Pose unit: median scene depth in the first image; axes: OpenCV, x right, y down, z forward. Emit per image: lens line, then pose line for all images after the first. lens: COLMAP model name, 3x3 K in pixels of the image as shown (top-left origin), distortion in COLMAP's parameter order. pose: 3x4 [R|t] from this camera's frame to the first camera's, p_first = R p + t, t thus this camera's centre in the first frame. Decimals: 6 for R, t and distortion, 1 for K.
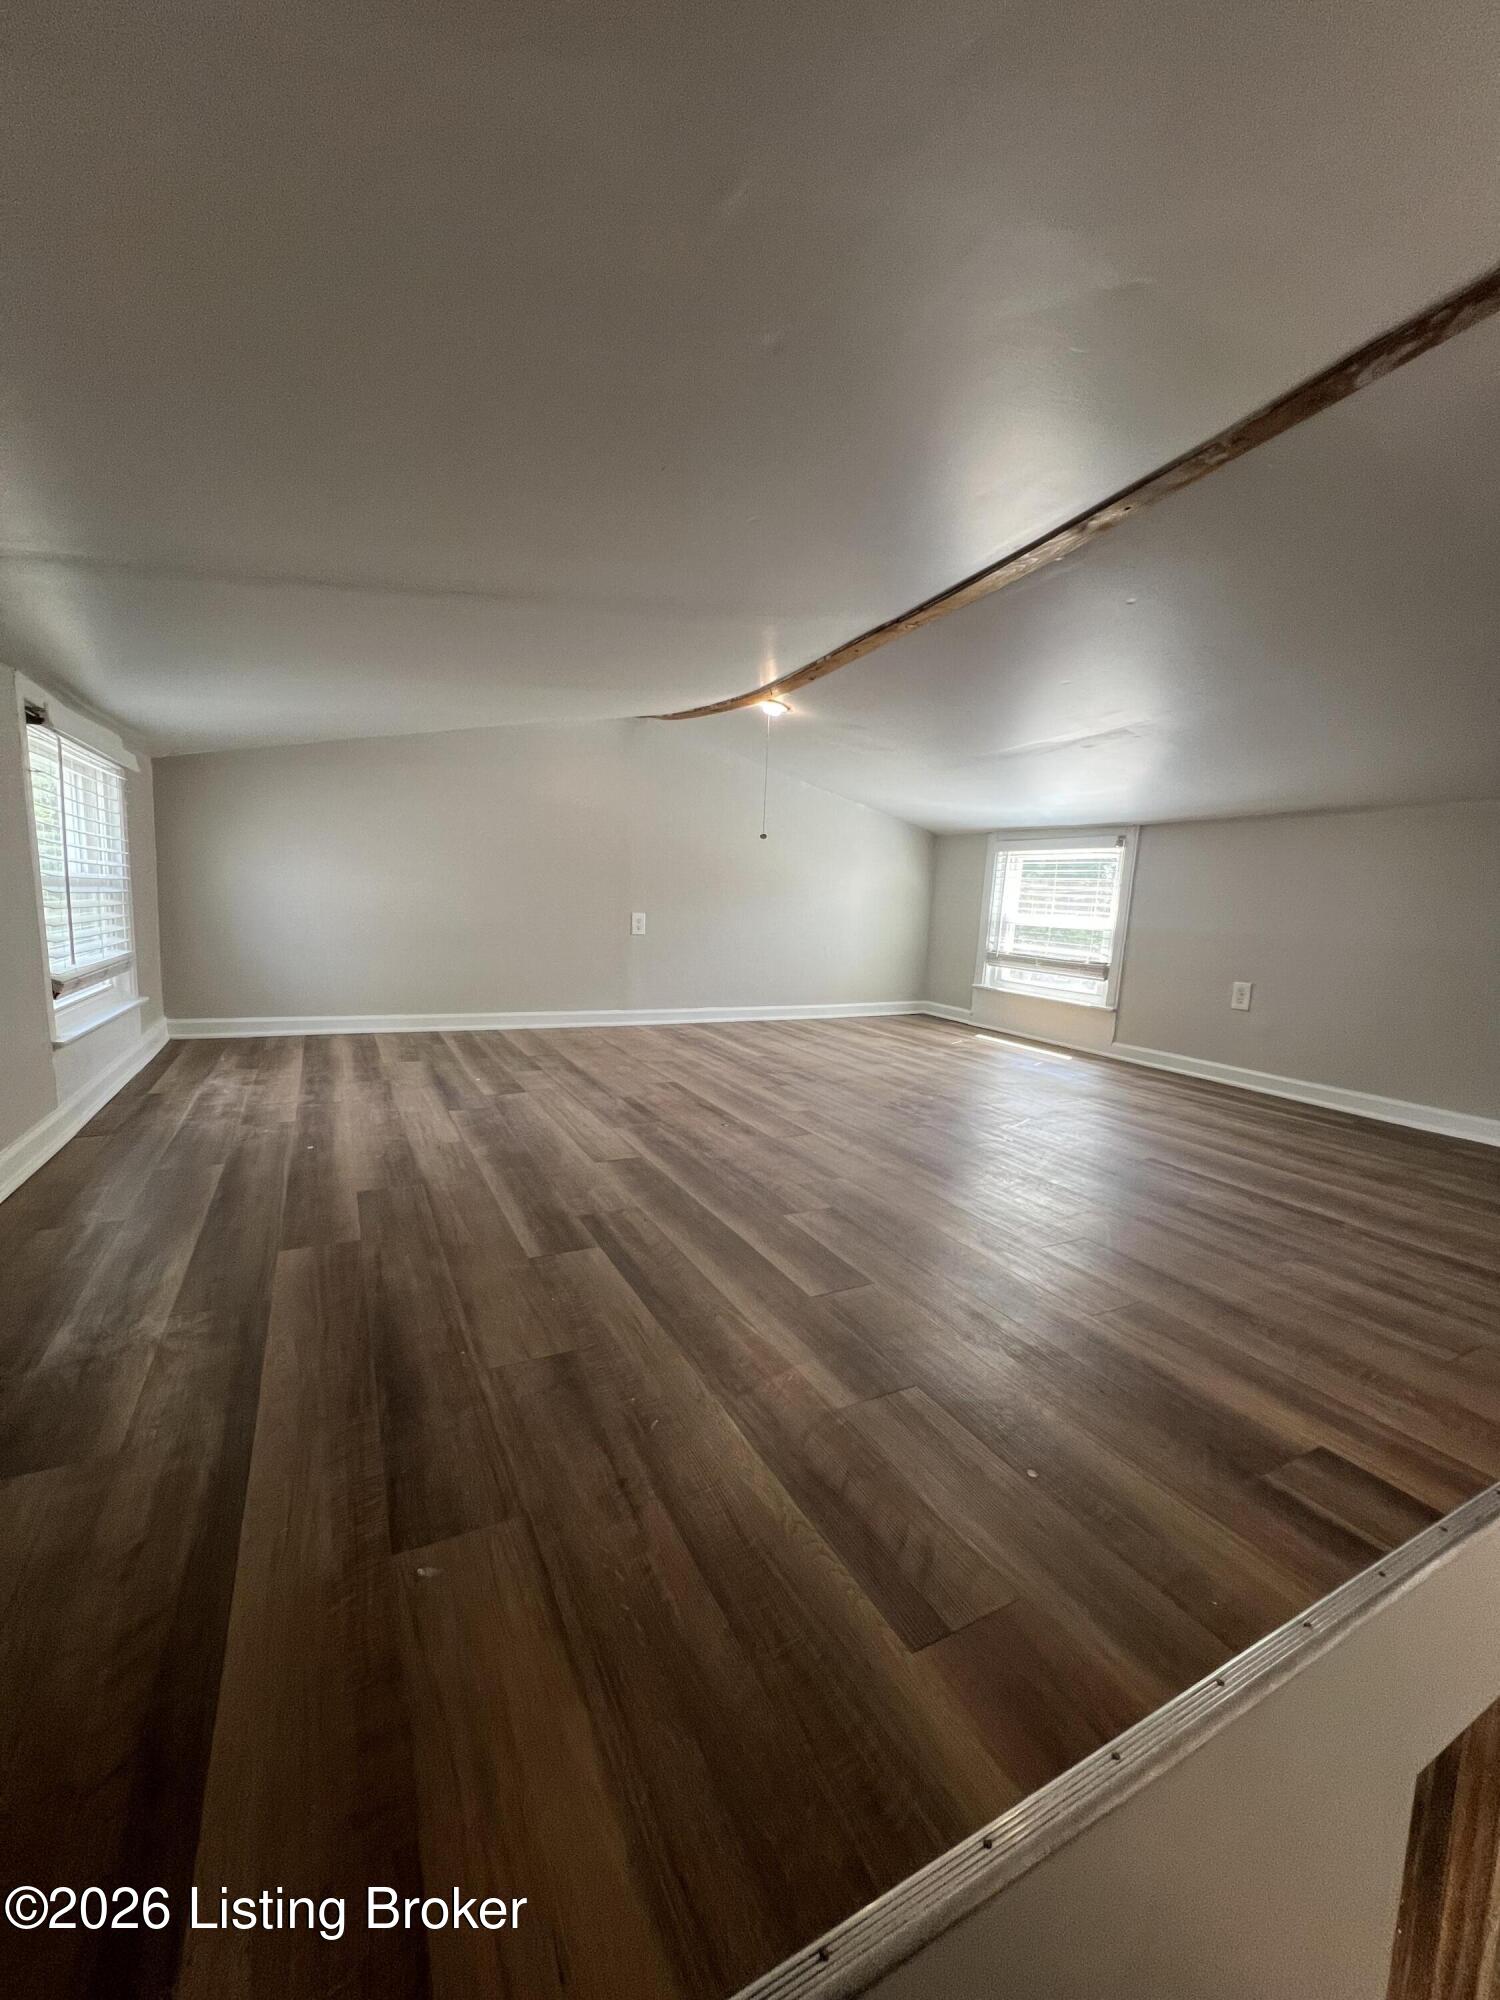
lens RADIAL K [[797.9, 0, 752.3], [0, 797.9, 1000.4], [0, 0, 1]] dist [0.000235, 0.000432]
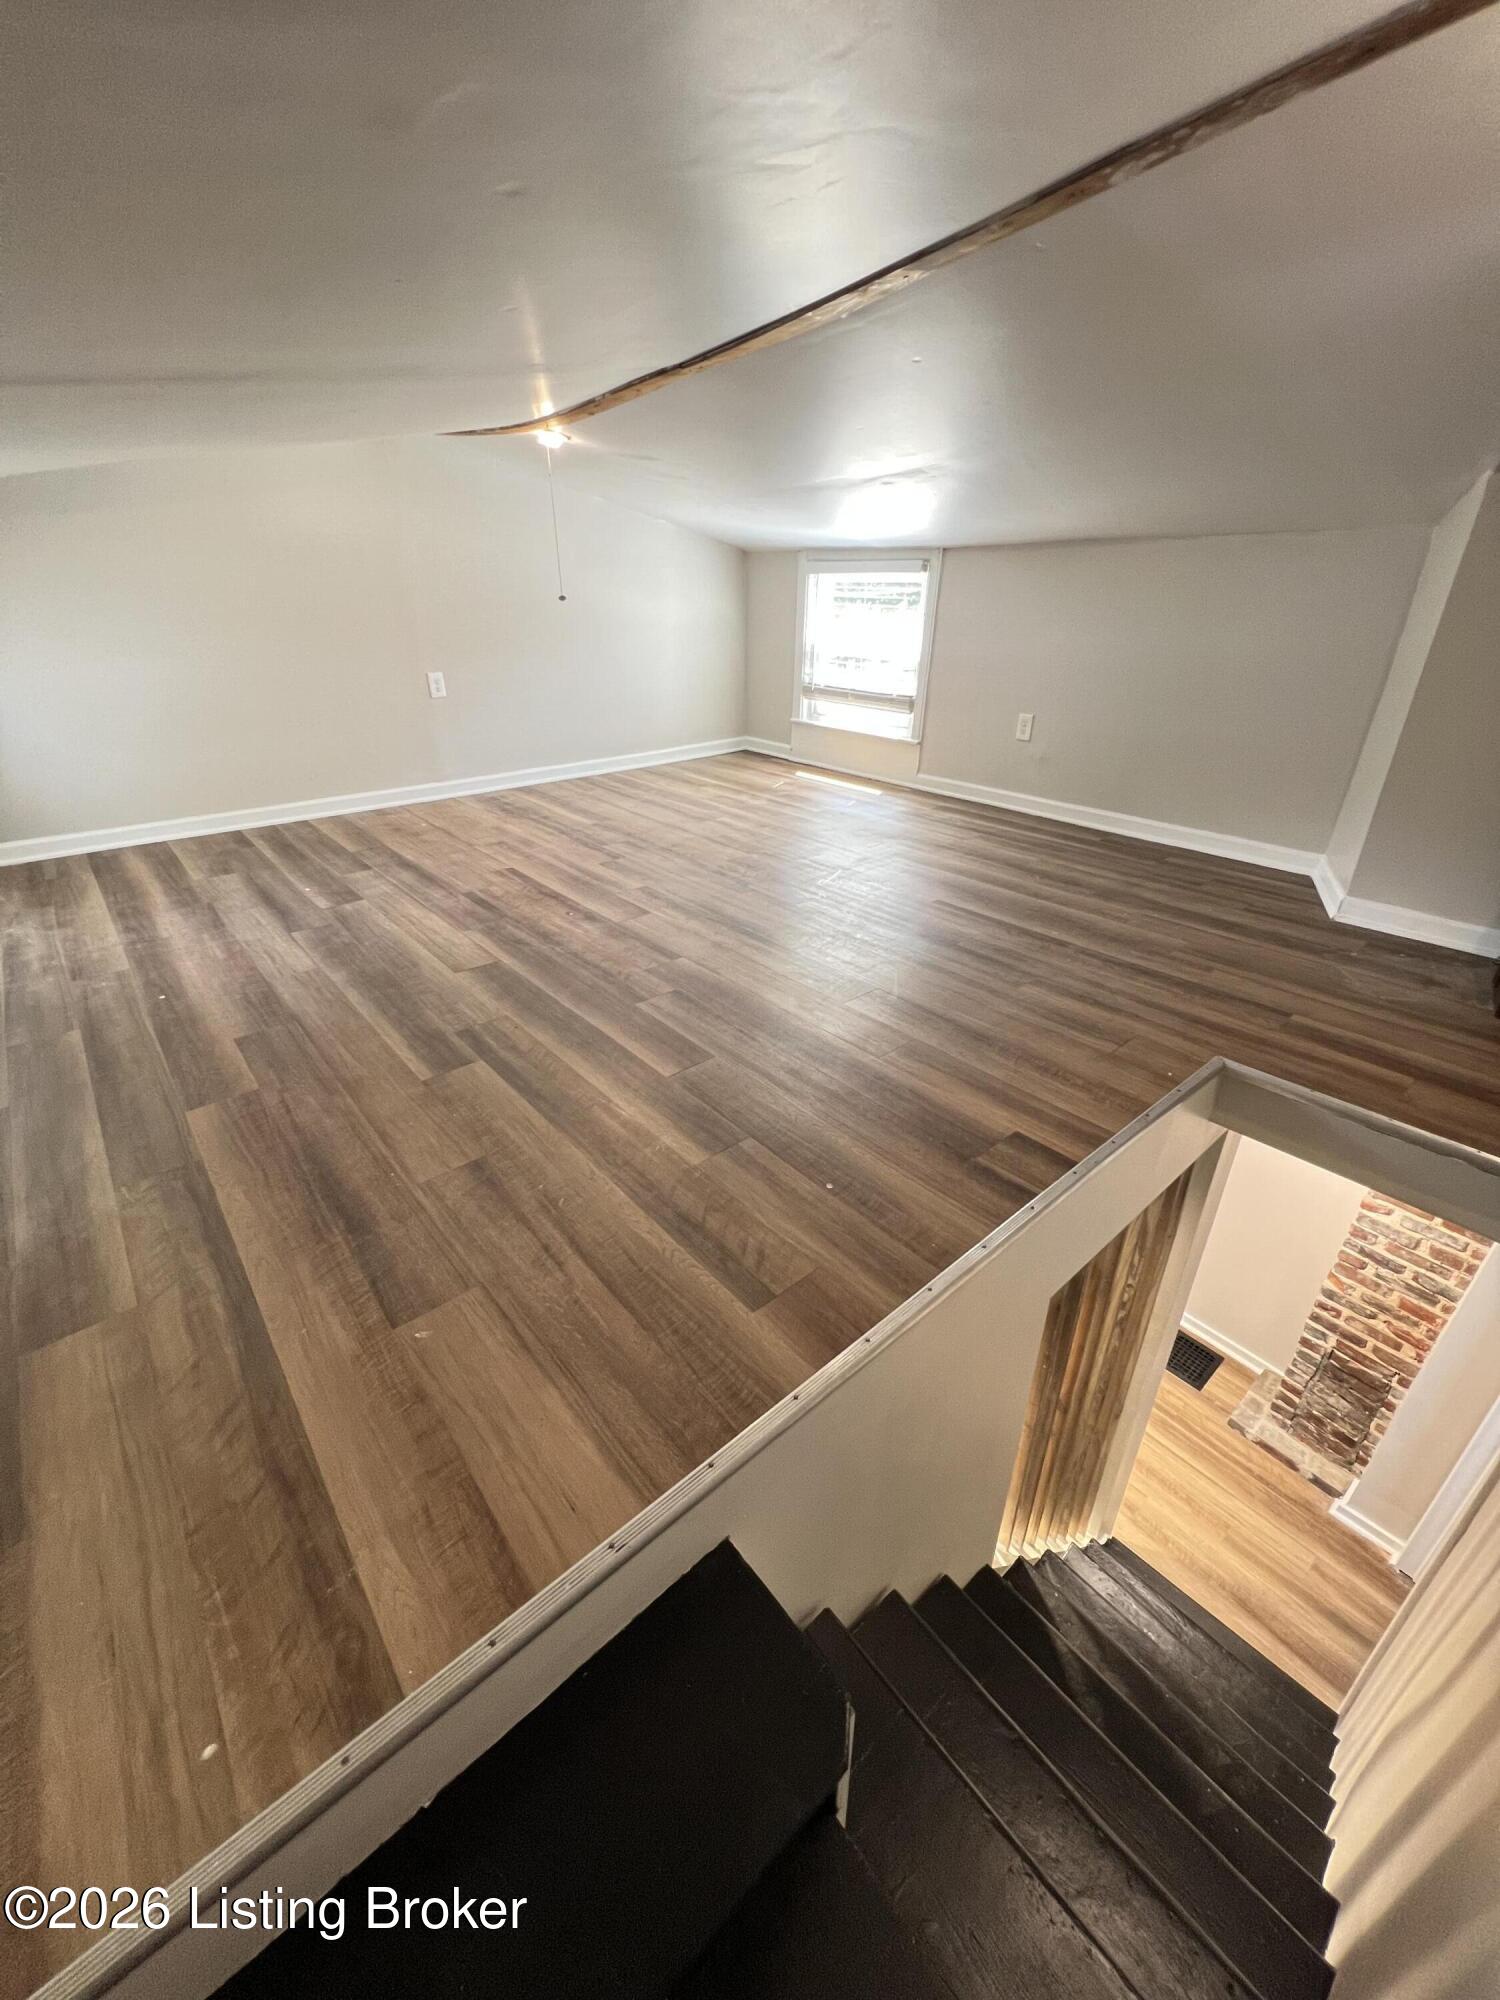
lens RADIAL K [[797.9, 0, 752.3], [0, 797.9, 1000.4], [0, 0, 1]] dist [0.000235, 0.000432]
pose [[0.974682, -0.141278, 0.173306, 0.003321], [0.070377, 0.929538, 0.361948, -0.128082], [-0.212229, -0.340587, 0.915947, -0.094880]]
